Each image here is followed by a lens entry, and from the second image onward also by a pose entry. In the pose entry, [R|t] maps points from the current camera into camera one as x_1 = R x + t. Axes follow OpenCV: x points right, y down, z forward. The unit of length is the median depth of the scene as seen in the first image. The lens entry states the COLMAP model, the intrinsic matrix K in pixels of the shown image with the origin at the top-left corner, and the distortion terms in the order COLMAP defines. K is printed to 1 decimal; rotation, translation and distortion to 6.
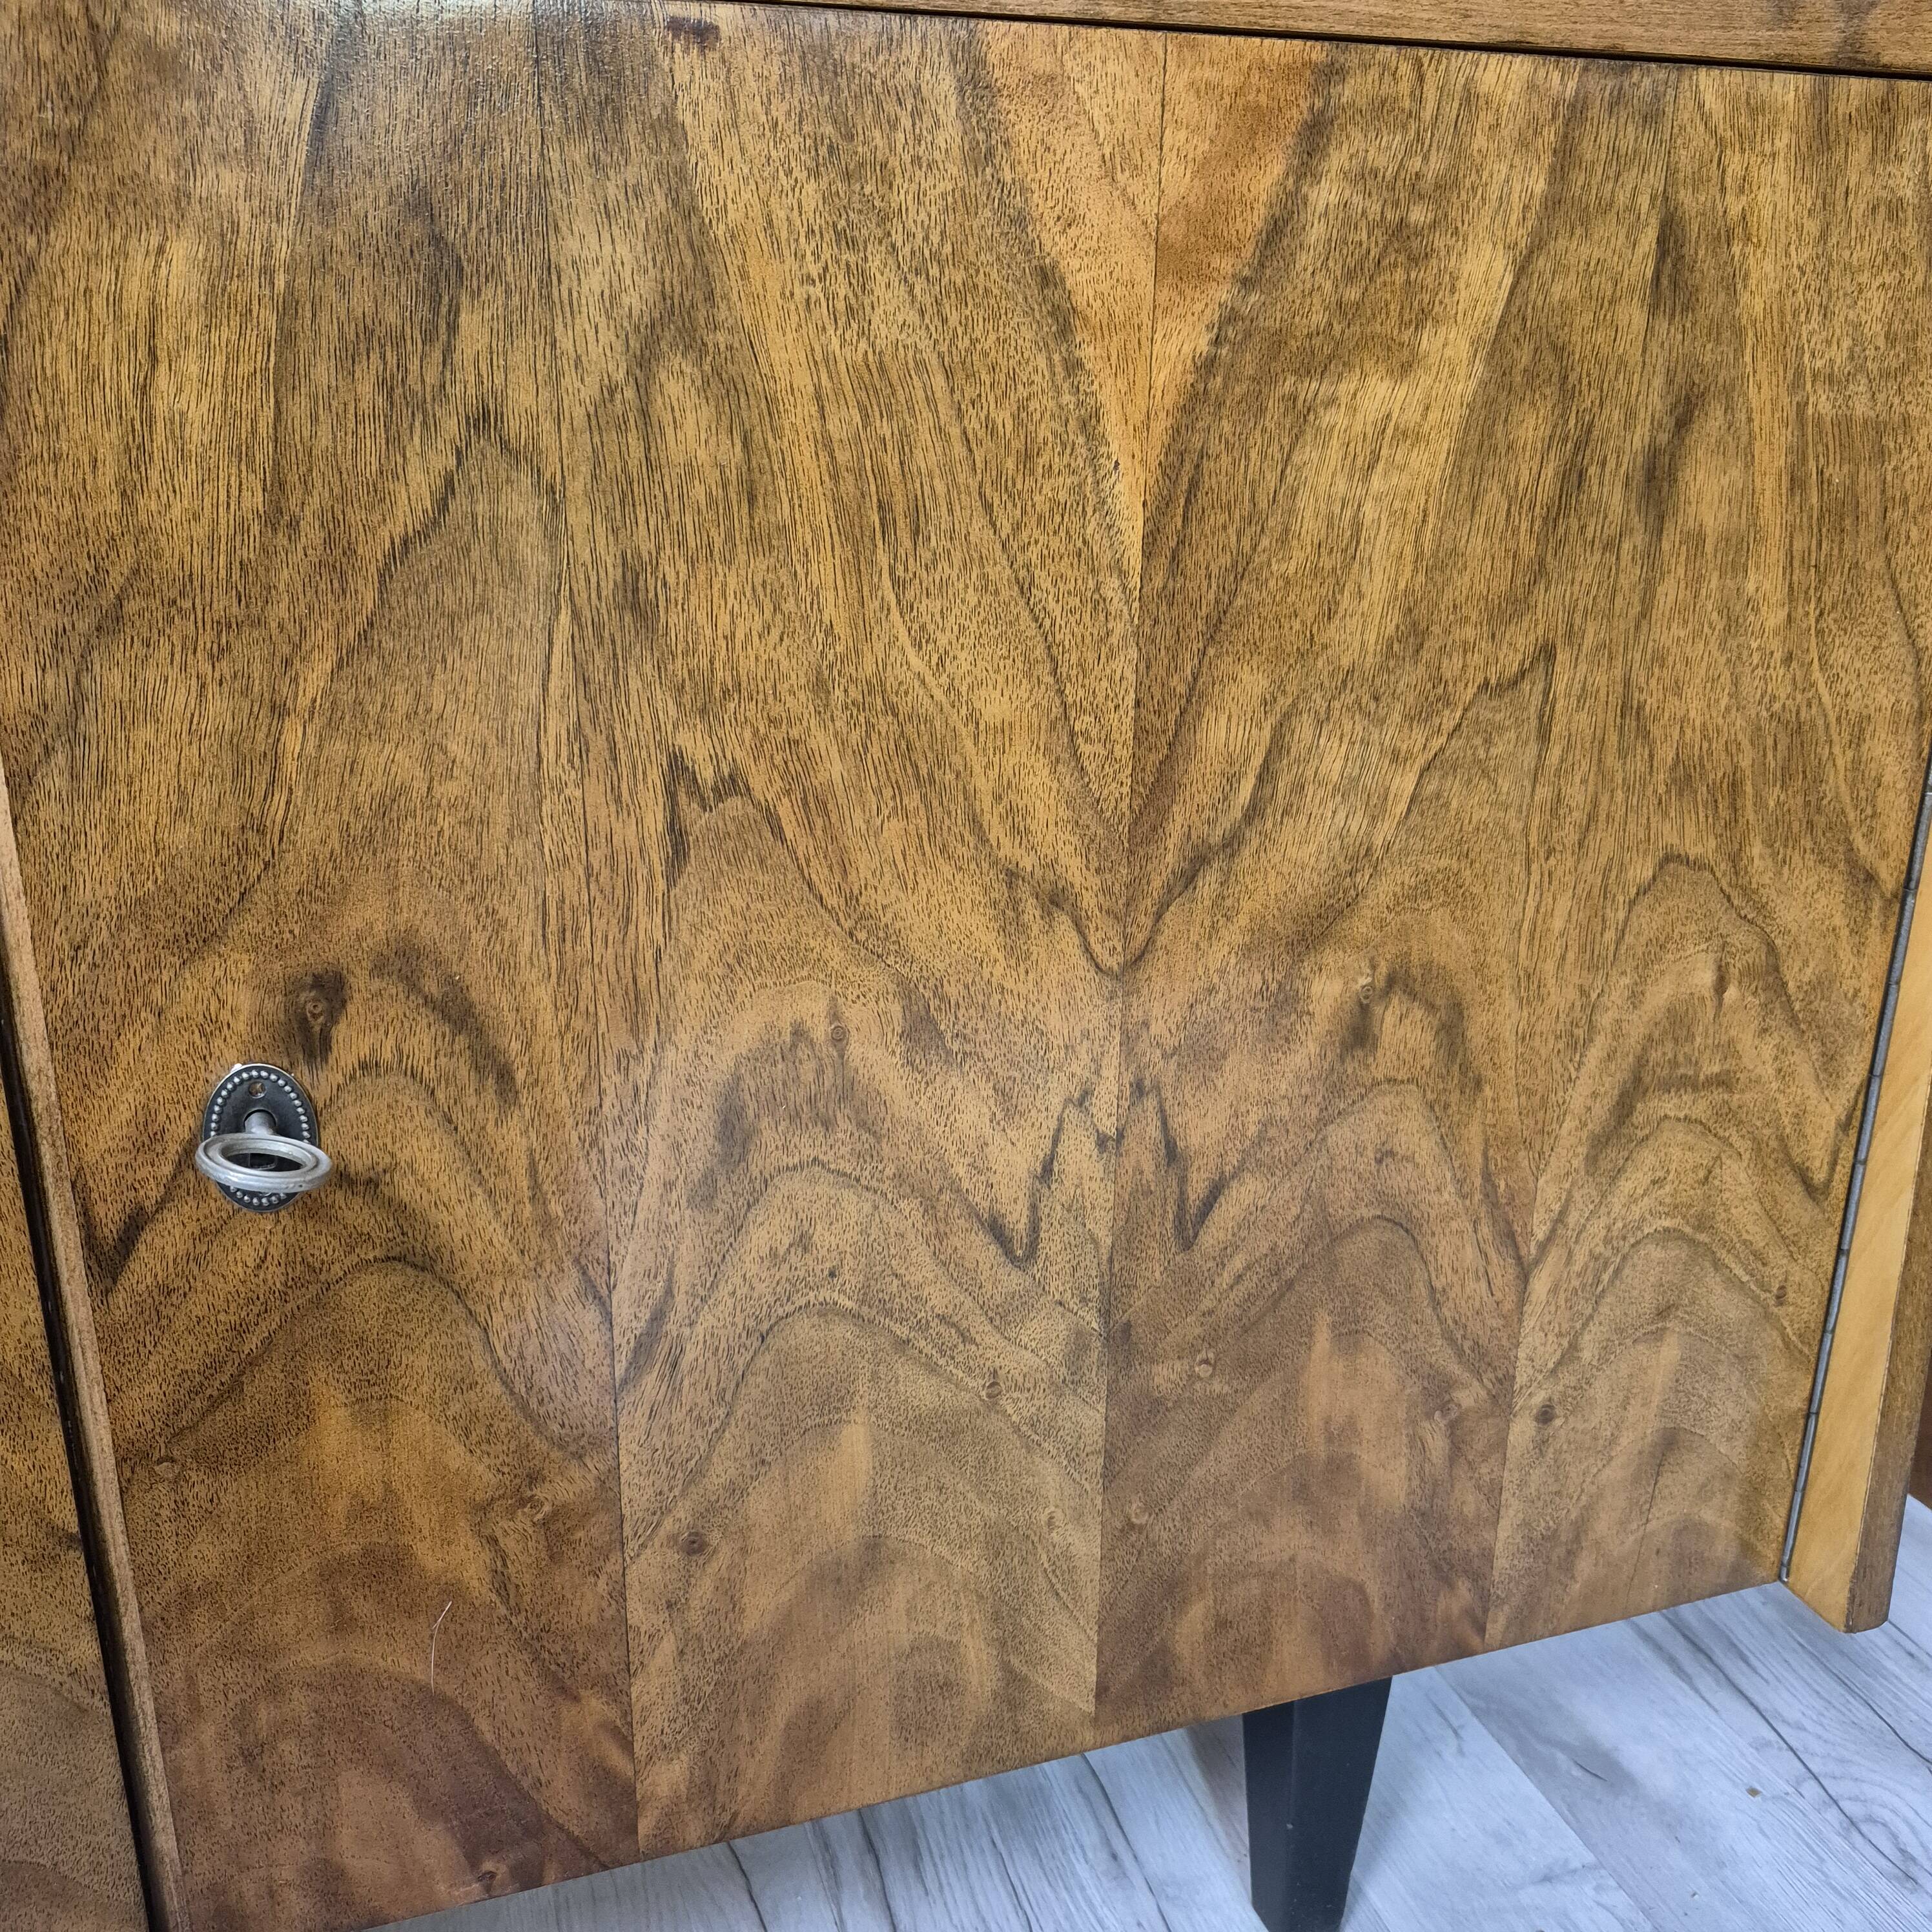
lens RADIAL K [[1771.8, 0, 938.9], [0, 1771.8, 949.7], [0, 0, 1]] dist [0.131984, -0.233139]
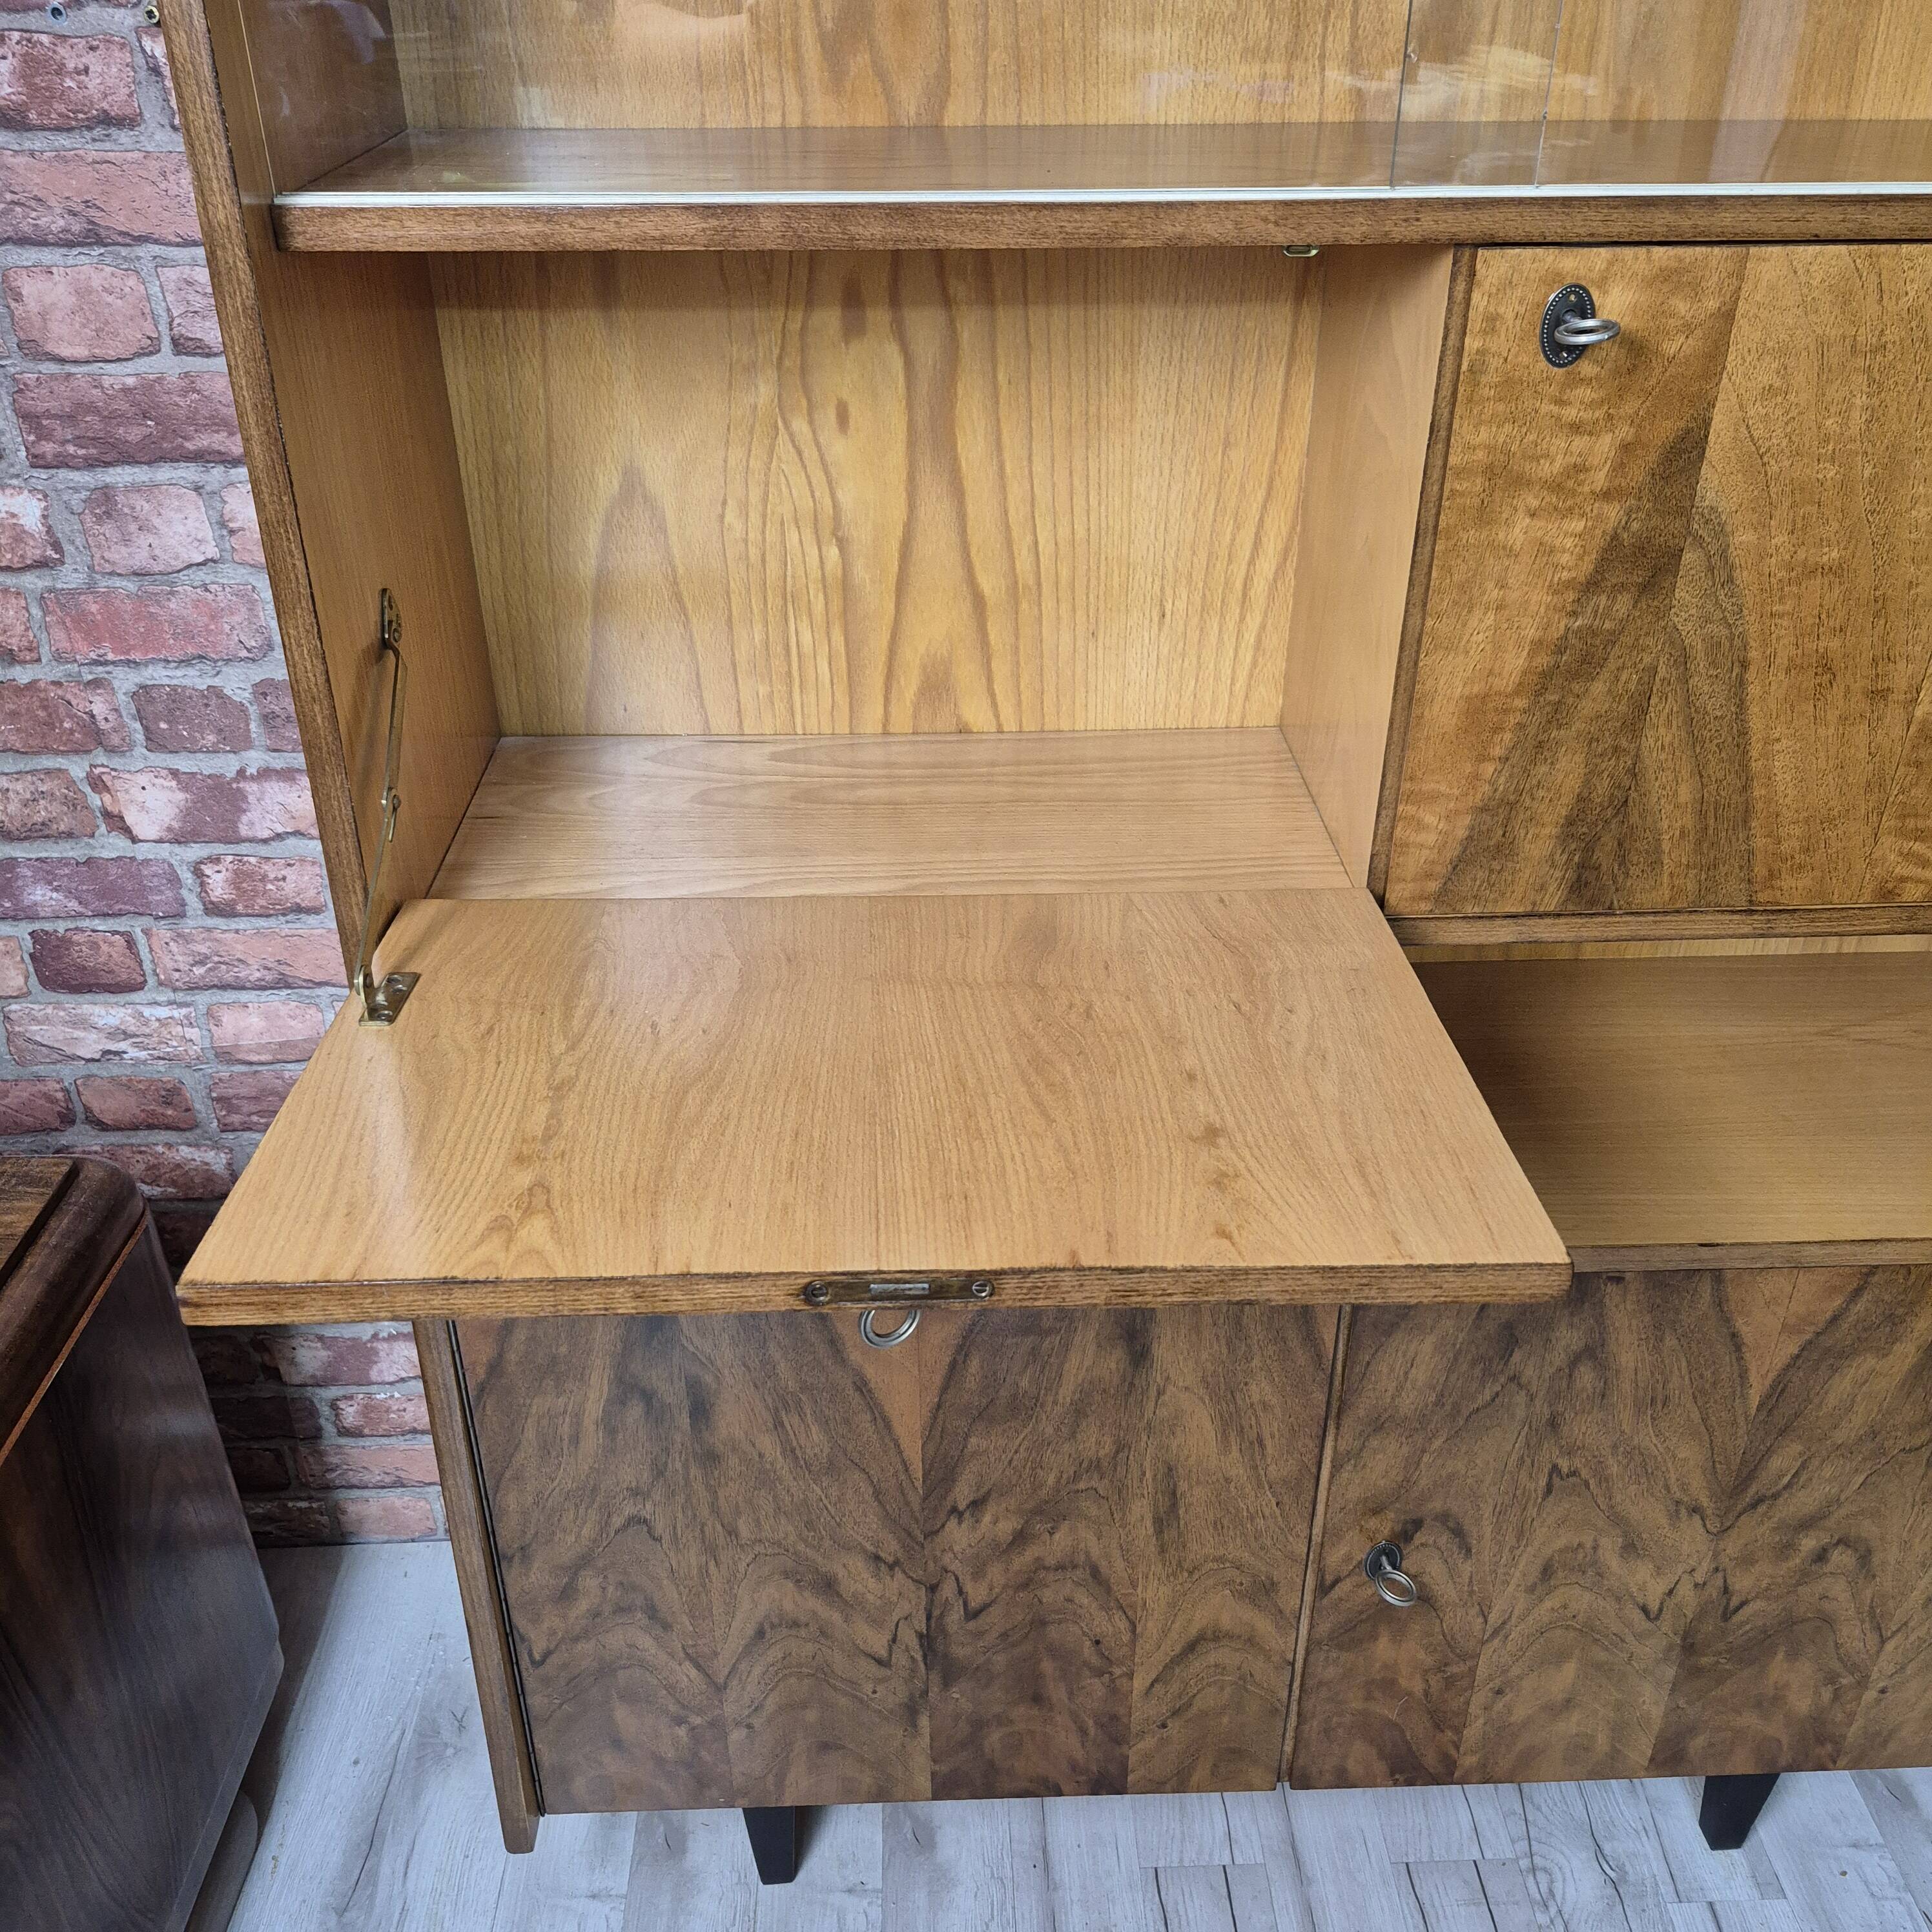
lens RADIAL K [[1792.2, 0, 969.8], [0, 1792.2, 969.7], [0, 0, 1]] dist [0.113097, -0.175930]
pose [[0.961599, 0.138457, -0.236975, -0.405869], [-0.082463, 0.969285, 0.231702, -1.257356], [0.261777, -0.203263, 0.943481, -1.499658]]
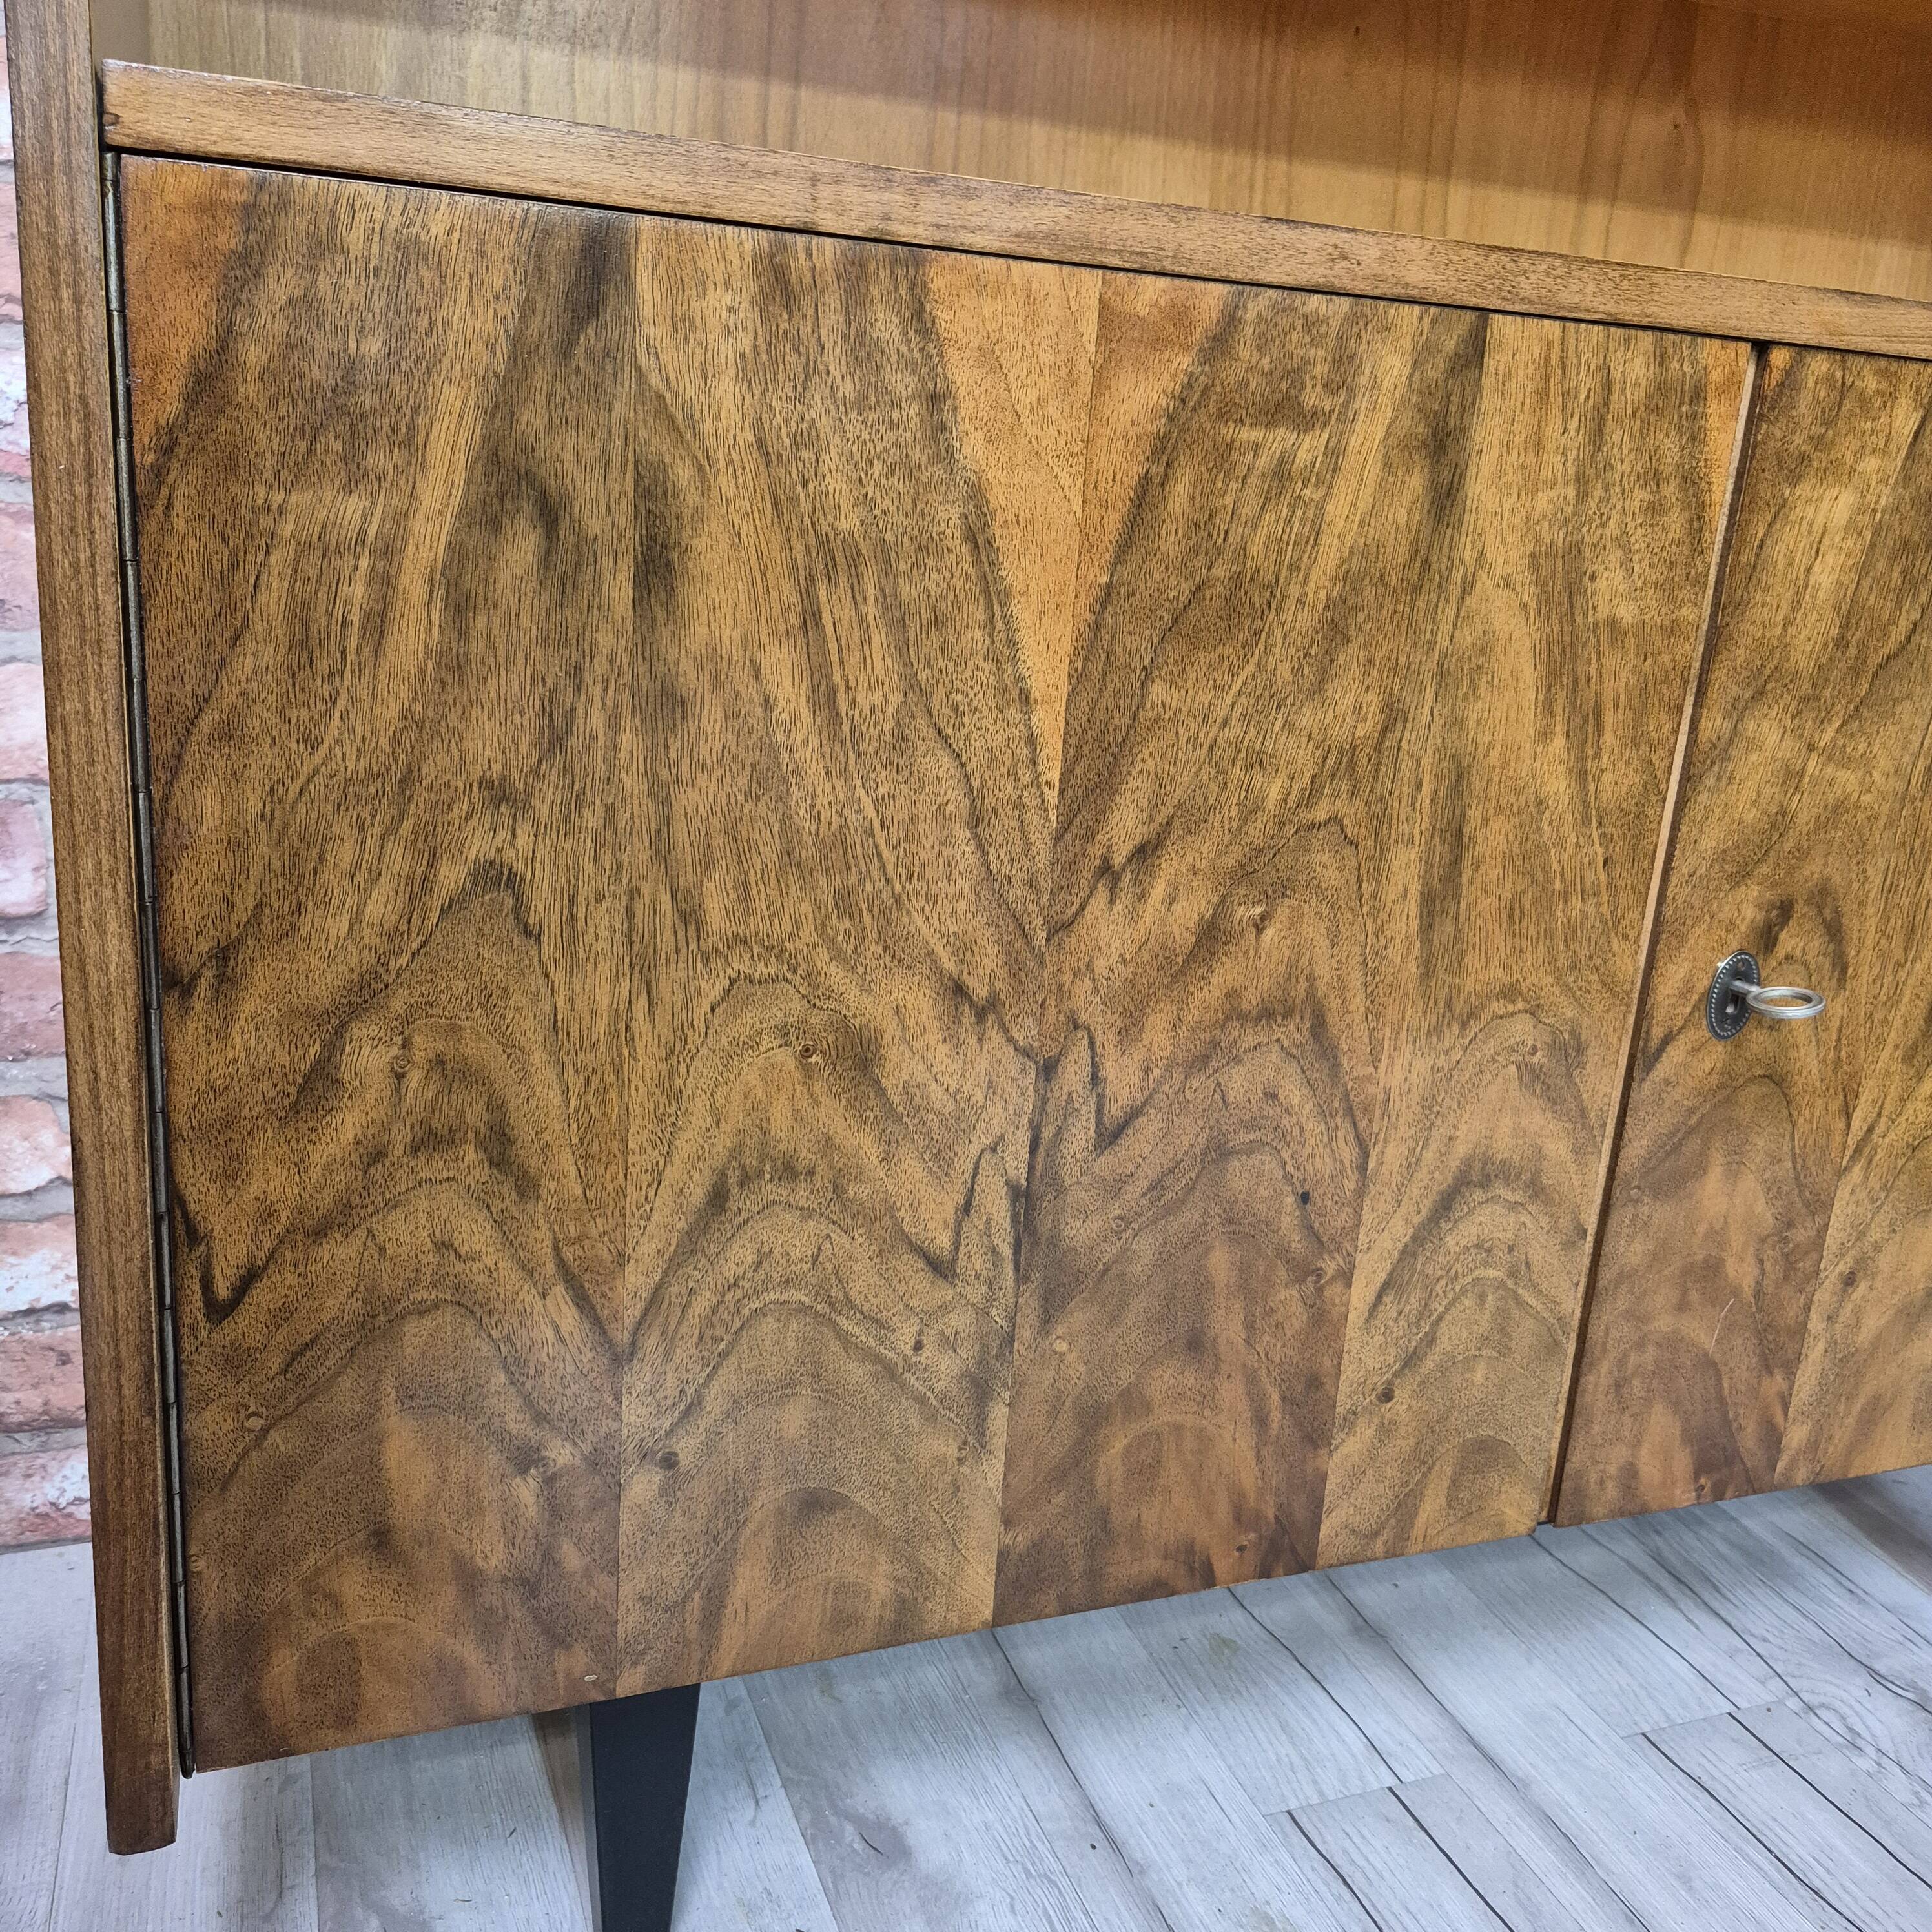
lens RADIAL K [[1790.8, 0, 959.0], [0, 1790.8, 962.8], [0, 0, 1]] dist [0.115932, -0.173676]
pose [[0.996413, 0.052010, 0.066759, -1.099735], [-0.049121, 0.997814, -0.044208, 0.166826], [-0.068913, 0.040770, 0.996789, -0.607530]]
